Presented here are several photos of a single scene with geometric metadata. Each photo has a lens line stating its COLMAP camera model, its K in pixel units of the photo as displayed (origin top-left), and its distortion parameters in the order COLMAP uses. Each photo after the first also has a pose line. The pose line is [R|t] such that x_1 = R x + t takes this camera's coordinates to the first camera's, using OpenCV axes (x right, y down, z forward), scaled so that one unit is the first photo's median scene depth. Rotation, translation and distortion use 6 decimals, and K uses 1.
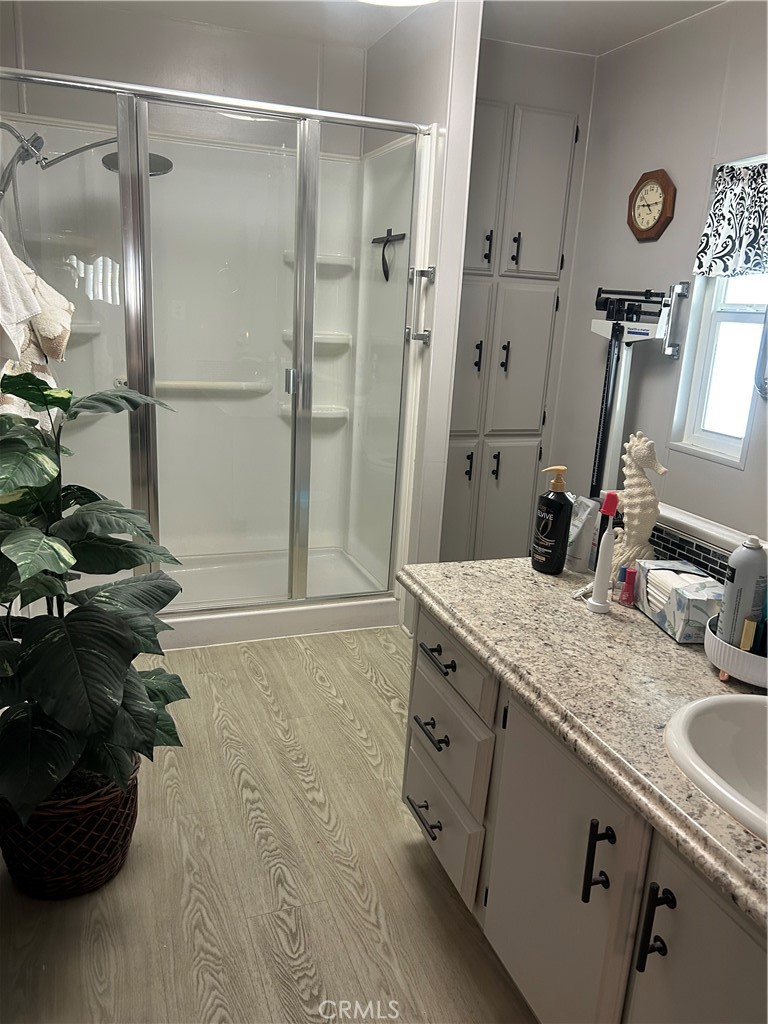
lens RADIAL K [[776.5, 0, 381.4], [0, 776.5, 516.6], [0, 0, 1]] dist [0.045178, -0.053142]
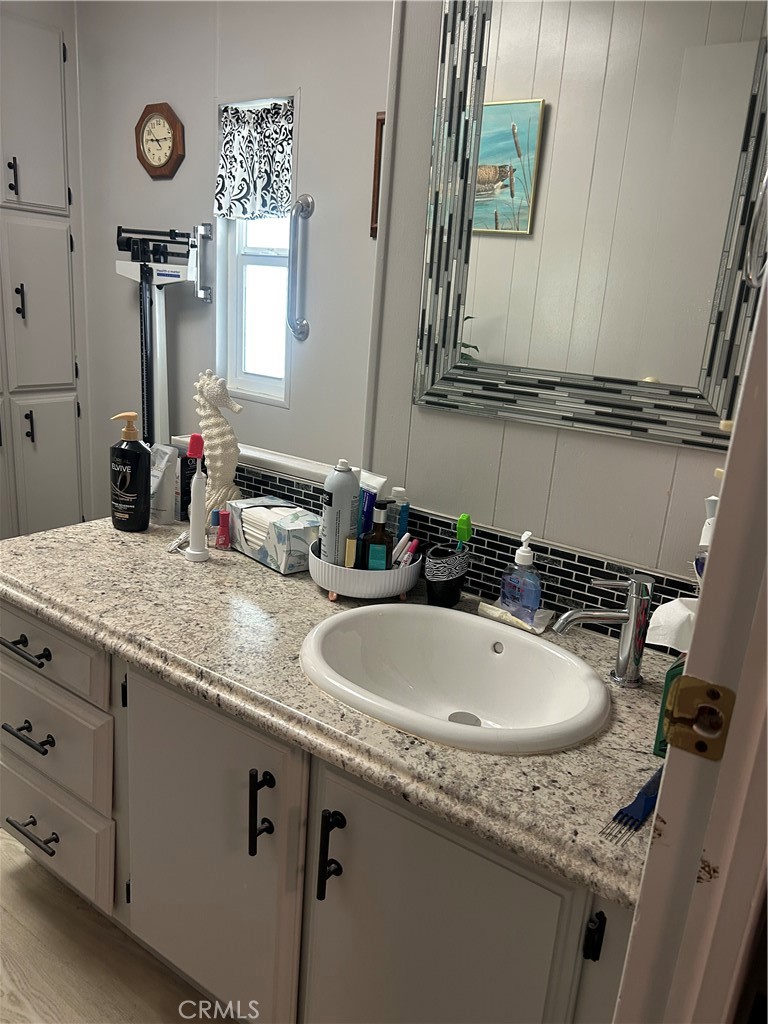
lens RADIAL K [[776.5, 0, 381.4], [0, 776.5, 516.6], [0, 0, 1]] dist [0.045178, -0.053142]
pose [[0.825699, -0.153996, 0.542685, -0.026382], [0.124538, 0.988043, 0.090888, 0.005768], [-0.550192, -0.007462, 0.835005, 0.046104]]
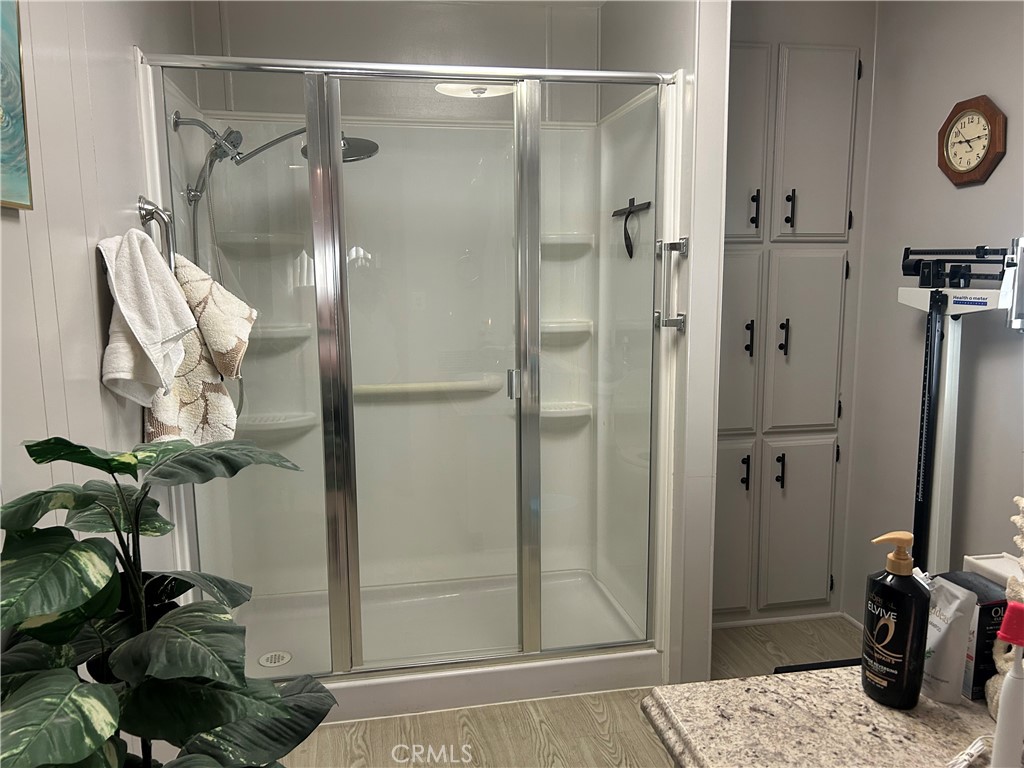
lens RADIAL K [[778.6, 0, 505.6], [0, 778.6, 386.2], [0, 0, 1]] dist [0.042368, -0.037524]
pose [[0.983233, -0.037299, -0.178498, 0.021732], [0.013822, 0.991286, -0.131002, -0.064793], [0.181829, 0.126338, 0.975181, 0.198154]]
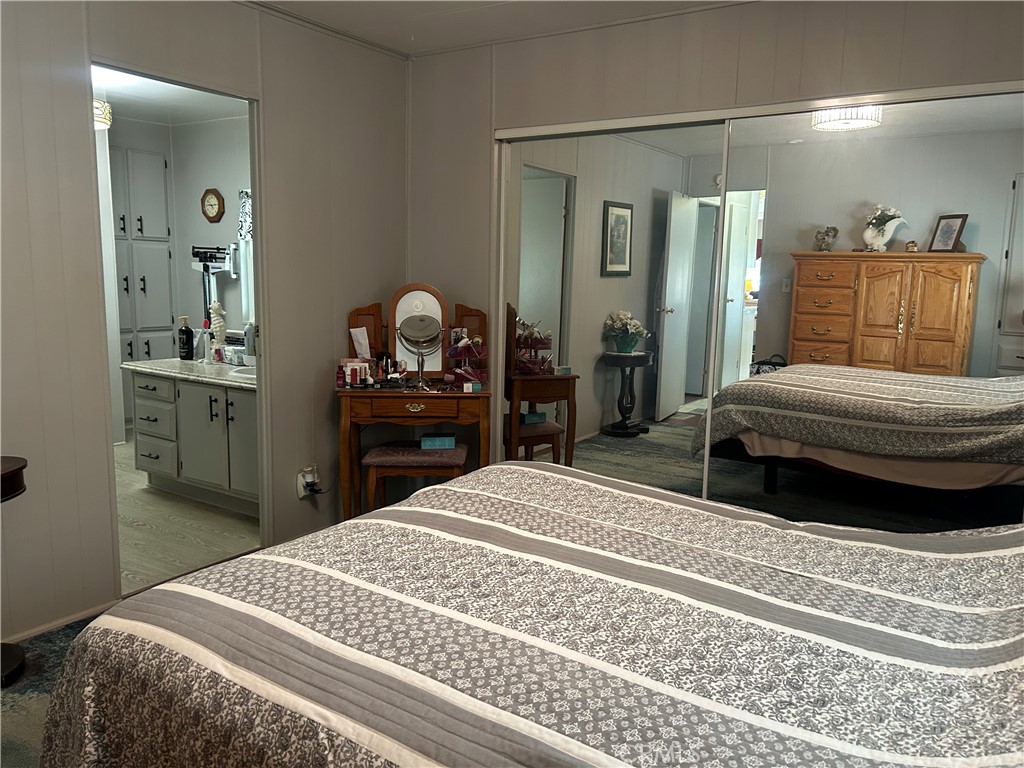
lens RADIAL K [[757.9, 0, 512.0], [0, 757.9, 384.0], [0, 0, 1]] dist [0.055438, -0.066194]
pose [[0.802776, -0.125056, 0.583019, -0.251588], [0.179750, 0.983029, -0.036647, 0.275705], [-0.568542, 0.134217, 0.811632, -1.018119]]
